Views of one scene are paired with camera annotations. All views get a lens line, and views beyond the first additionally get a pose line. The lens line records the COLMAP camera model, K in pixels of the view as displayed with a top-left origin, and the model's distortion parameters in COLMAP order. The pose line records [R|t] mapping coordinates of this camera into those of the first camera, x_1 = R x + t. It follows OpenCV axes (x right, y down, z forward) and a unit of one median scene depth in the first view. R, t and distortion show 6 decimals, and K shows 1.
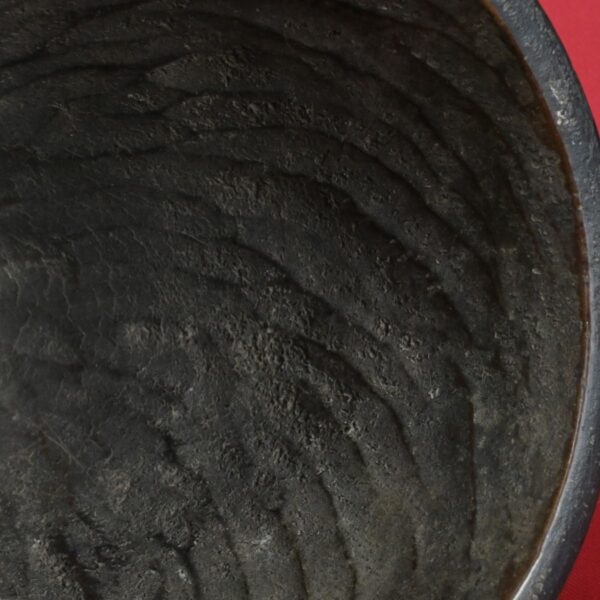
lens RADIAL K [[1930.3, 0, 300.0], [0, 1930.3, 300.0], [0, 0, 1]] dist [0.031149, -0.206888]
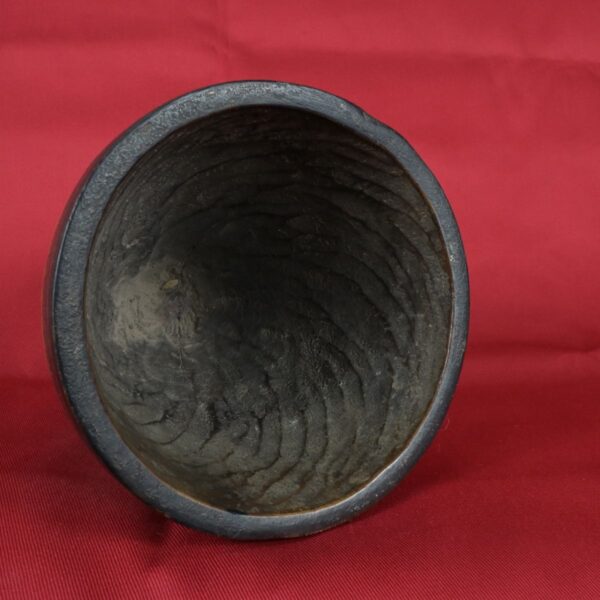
lens RADIAL K [[681.4, 0, 300.0], [0, 681.4, 300.0], [0, 0, 1]] dist [-0.012138, -0.026934]
pose [[0.974419, 0.187828, -0.123406, 0.062617], [-0.202236, 0.972330, -0.116944, 0.077872], [0.098026, 0.138910, 0.985441, 0.177895]]
